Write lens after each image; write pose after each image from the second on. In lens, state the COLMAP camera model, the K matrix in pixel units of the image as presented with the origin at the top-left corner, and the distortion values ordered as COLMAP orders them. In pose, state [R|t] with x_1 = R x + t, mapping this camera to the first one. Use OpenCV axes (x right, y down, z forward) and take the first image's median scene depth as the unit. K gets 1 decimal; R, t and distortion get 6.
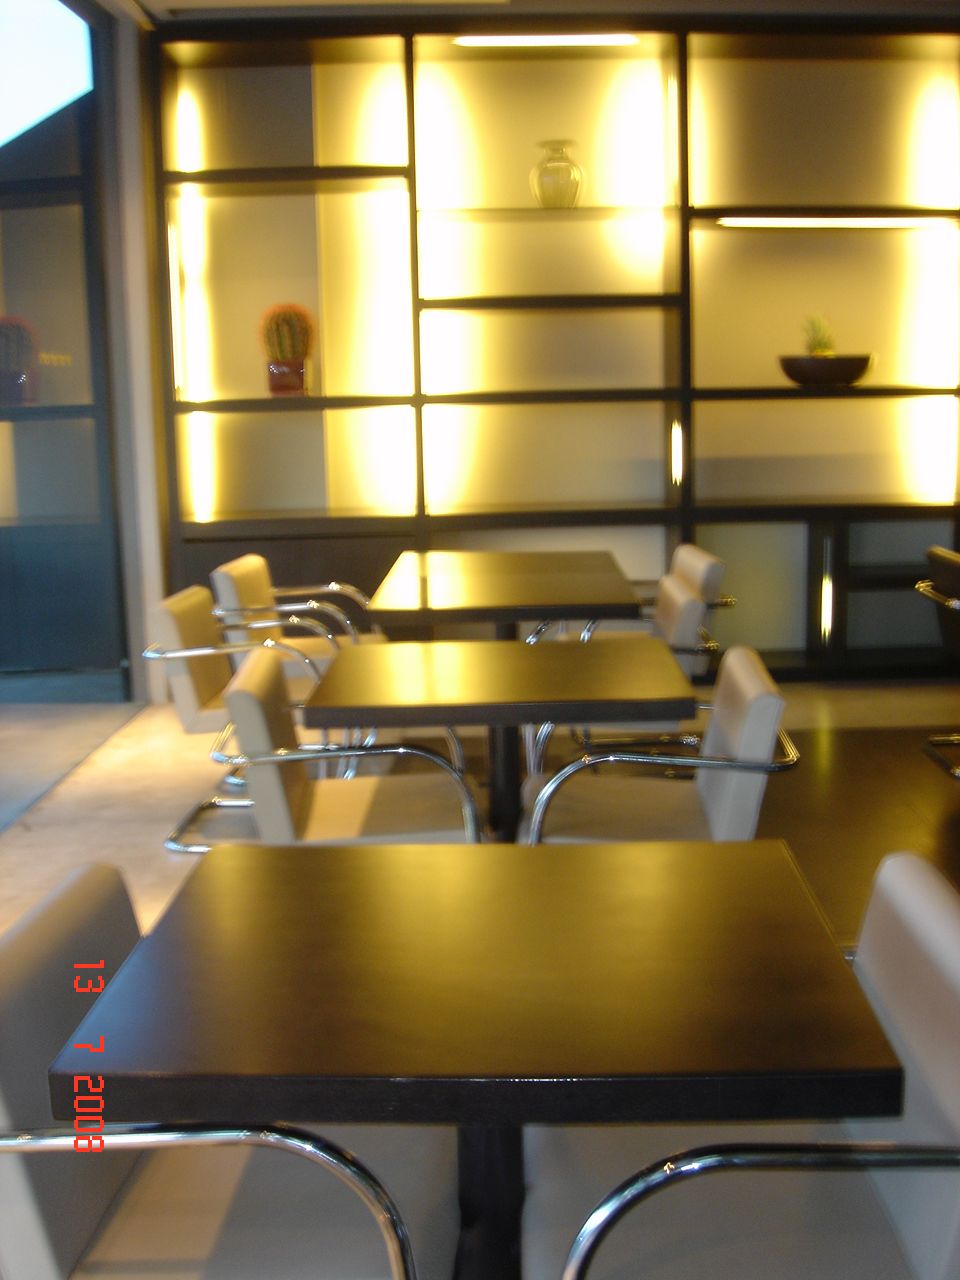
lens RADIAL K [[1403.4, 0, 480.0], [0, 1403.4, 640.0], [0, 0, 1]] dist [-0.148488, 0.007574]
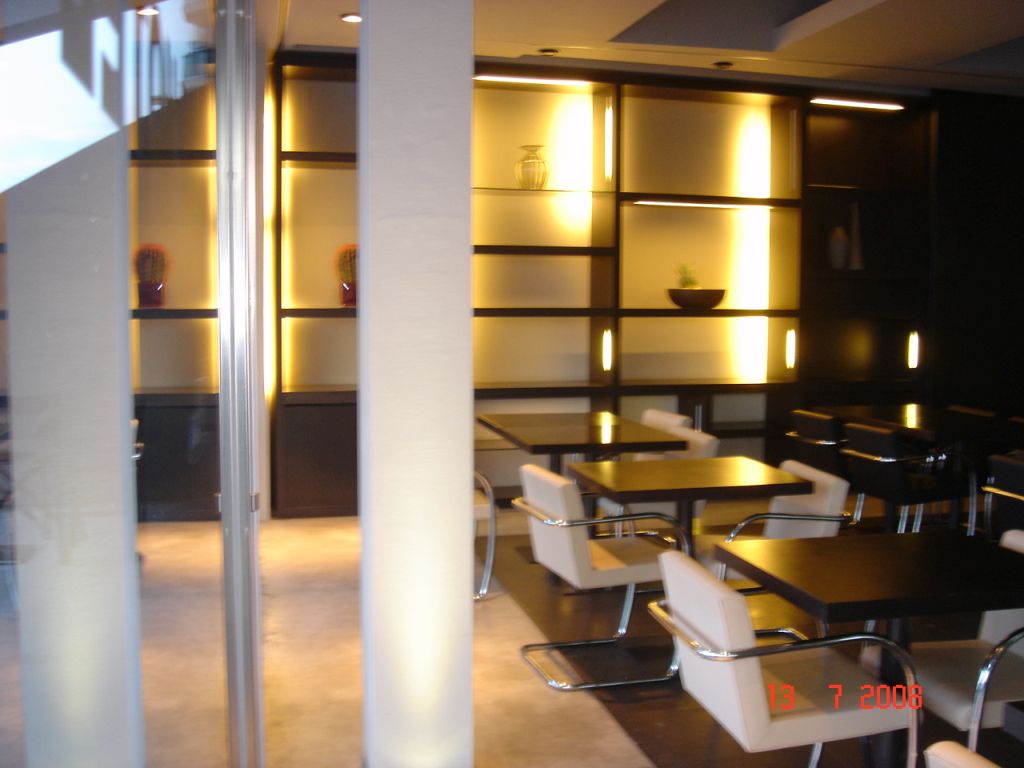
lens RADIAL K [[964.3, 0, 512.0], [0, 964.3, 384.0], [0, 0, 1]] dist [-0.118487, -0.000749]
pose [[0.976737, 0.008662, 0.214264, -0.186105], [0.012549, 0.995163, -0.097435, 0.005360], [-0.214071, 0.097857, 0.971904, -0.006400]]
